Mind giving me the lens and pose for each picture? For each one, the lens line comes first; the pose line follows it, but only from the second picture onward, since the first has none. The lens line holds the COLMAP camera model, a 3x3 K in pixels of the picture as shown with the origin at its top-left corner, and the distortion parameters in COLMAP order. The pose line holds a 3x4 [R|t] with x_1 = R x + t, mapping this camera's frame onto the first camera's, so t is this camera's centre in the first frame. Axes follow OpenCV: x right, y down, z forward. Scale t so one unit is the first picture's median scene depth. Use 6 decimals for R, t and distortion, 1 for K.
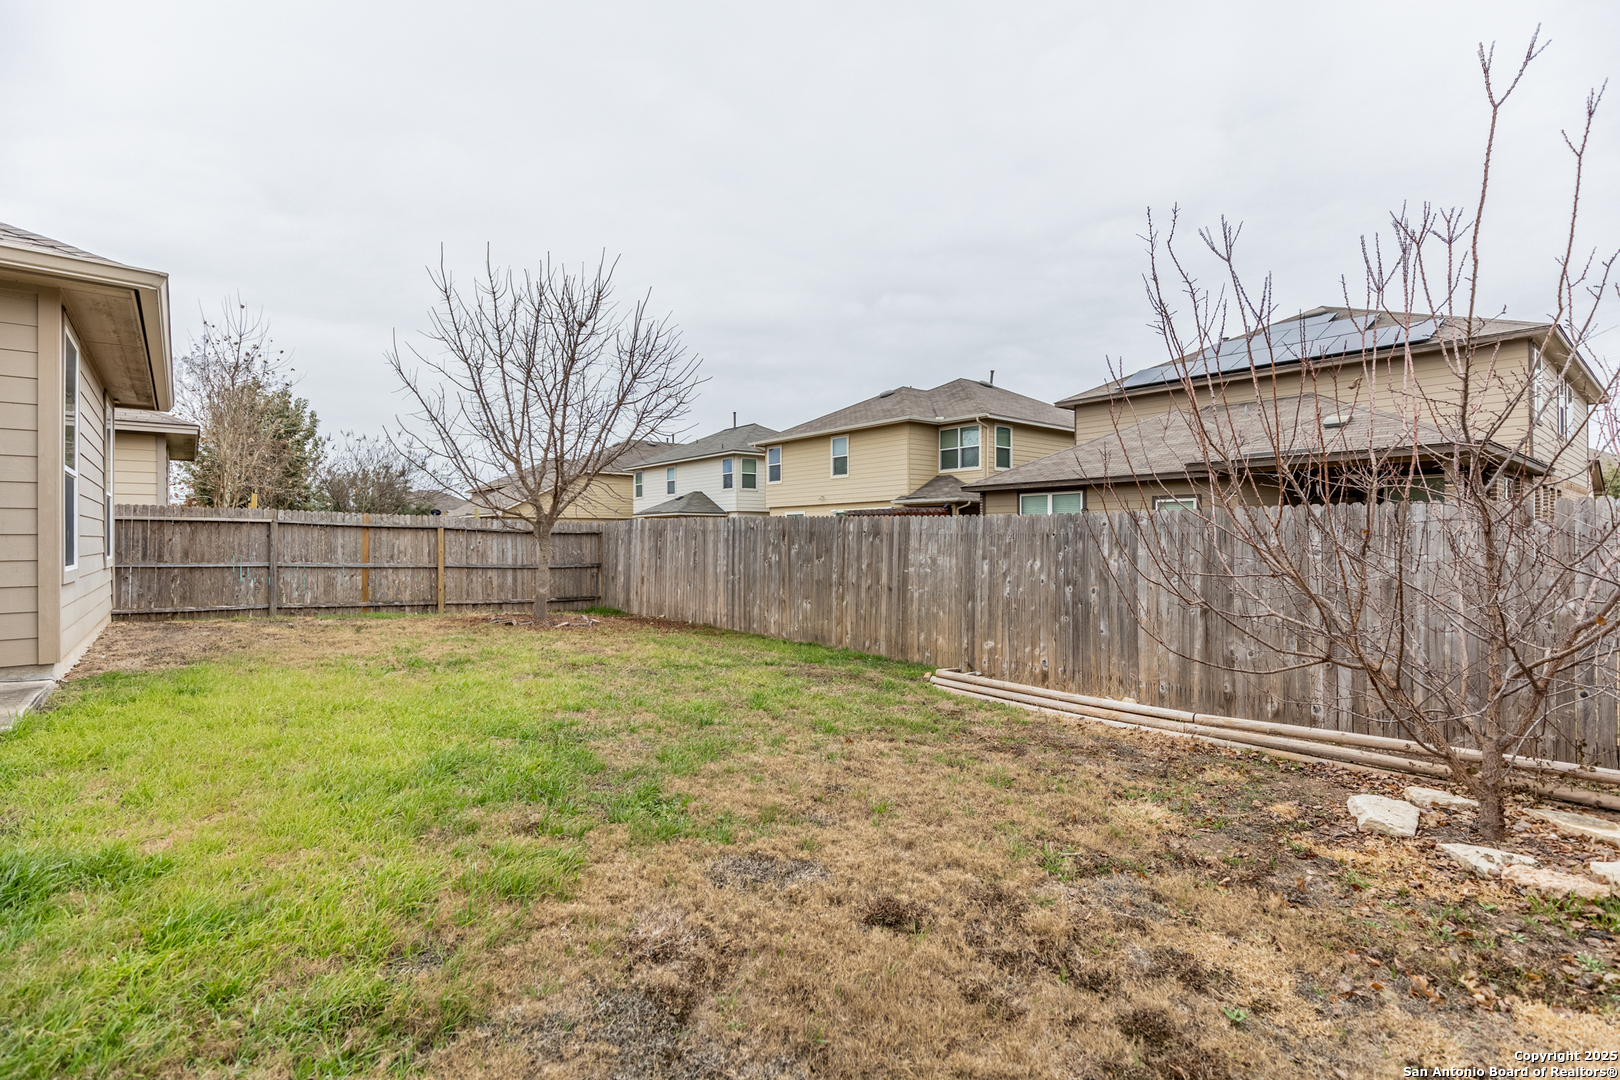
lens RADIAL K [[751.7, 0, 821.9], [0, 751.7, 540.4], [0, 0, 1]] dist [-0.001337, 0.000149]
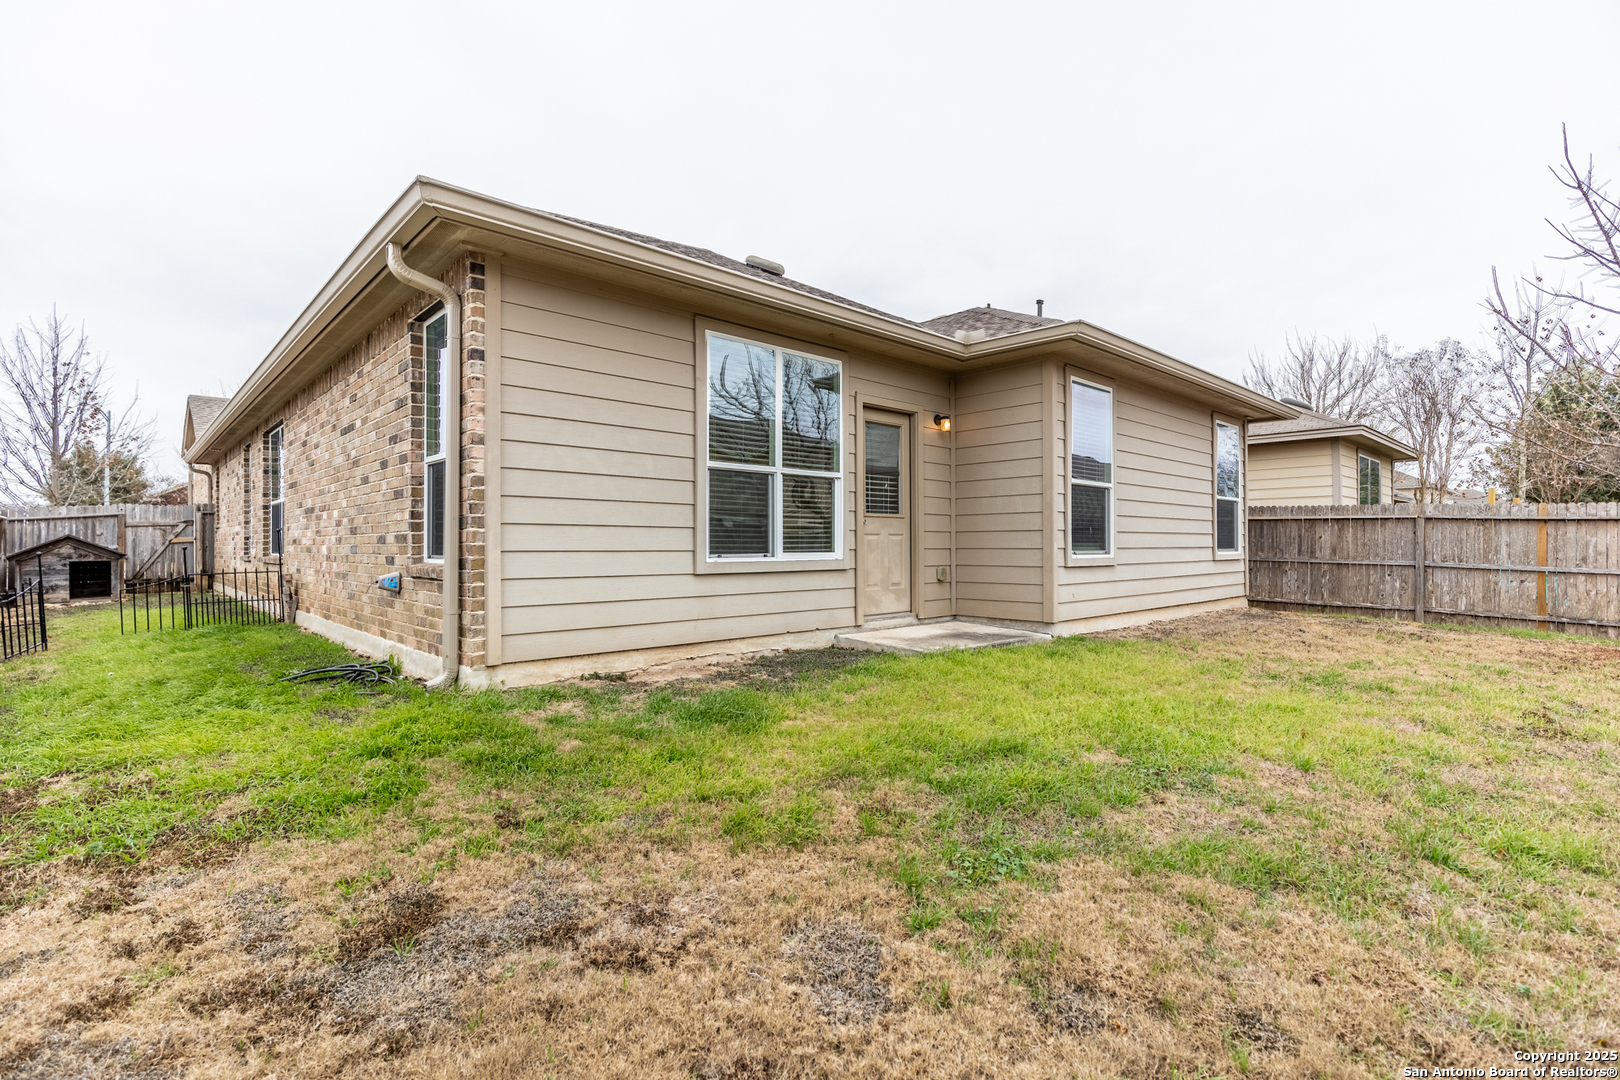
lens RADIAL K [[751.7, 0, 819.4], [0, 751.7, 540.7], [0, 0, 1]] dist [-0.001337, 0.000149]
pose [[0.048522, 0.000600, -0.998822, 0.156296], [-0.000773, 1.000000, 0.000563, 0.003587], [0.998822, 0.000745, 0.048523, 0.215829]]
